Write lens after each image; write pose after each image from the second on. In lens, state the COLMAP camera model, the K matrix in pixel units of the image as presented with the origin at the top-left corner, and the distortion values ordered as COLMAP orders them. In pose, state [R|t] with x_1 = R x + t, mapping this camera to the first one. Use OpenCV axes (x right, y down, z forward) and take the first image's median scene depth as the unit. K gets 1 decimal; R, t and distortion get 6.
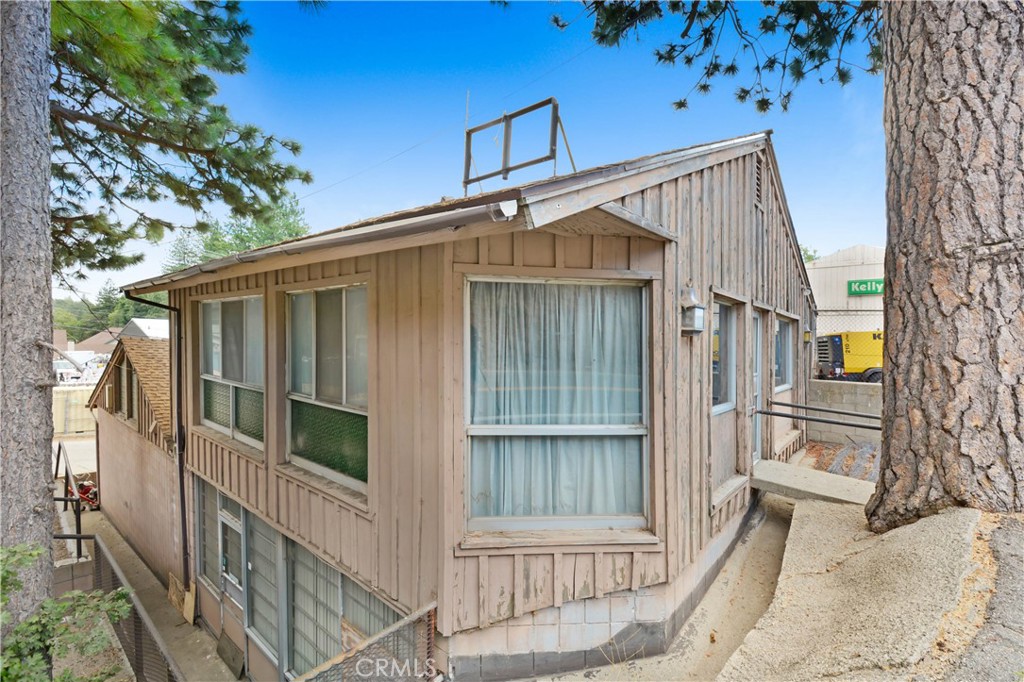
lens RADIAL K [[443.0, 0, 513.4], [0, 443.0, 361.6], [0, 0, 1]] dist [0.009845, -0.000010]
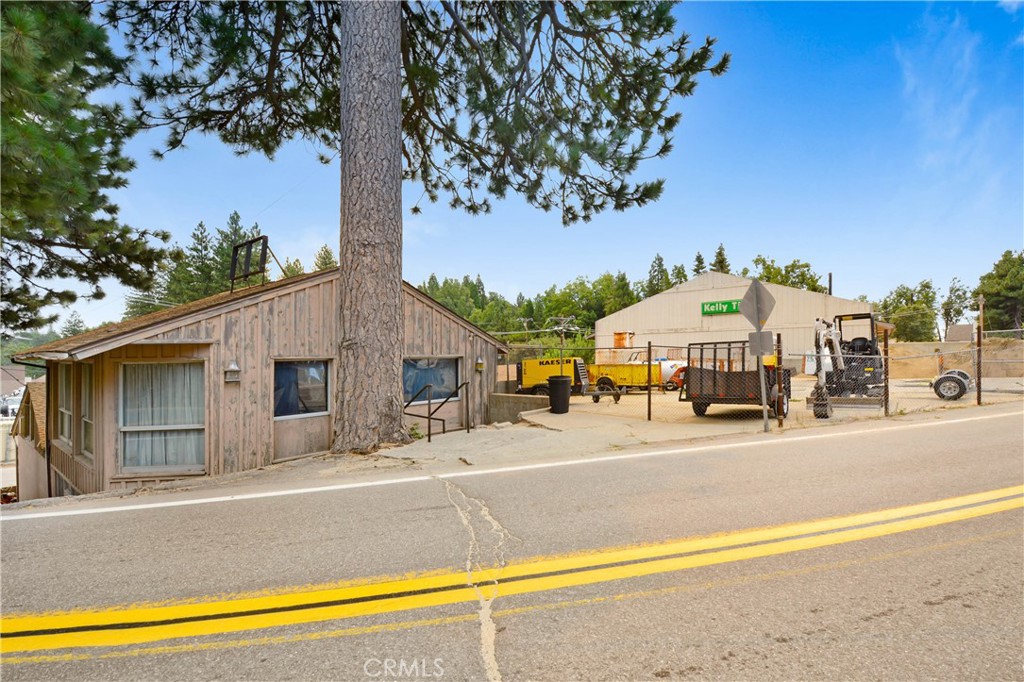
lens RADIAL K [[450.7, 0, 510.5], [0, 450.7, 356.1], [0, 0, 1]] dist [-0.010902, -0.000161]
pose [[0.998649, -0.037884, 0.035566, 0.919776], [0.039586, 0.998041, -0.048441, -0.015882], [-0.033661, 0.049784, 0.998193, -0.700235]]
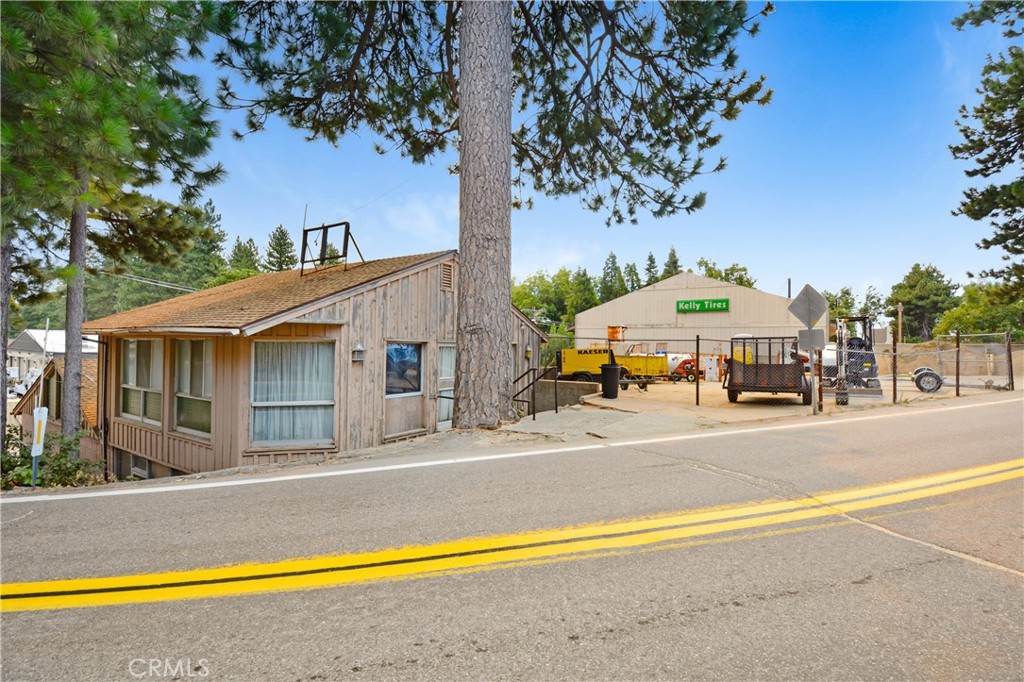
lens RADIAL K [[445.9, 0, 512.0], [0, 445.9, 341.0], [0, 0, 1]] dist [0.002600, -0.010296]
pose [[0.990234, -0.008600, 0.139150, 0.471365], [0.016831, 0.998169, -0.058089, -0.010826], [-0.138396, 0.059864, 0.988566, -0.786548]]
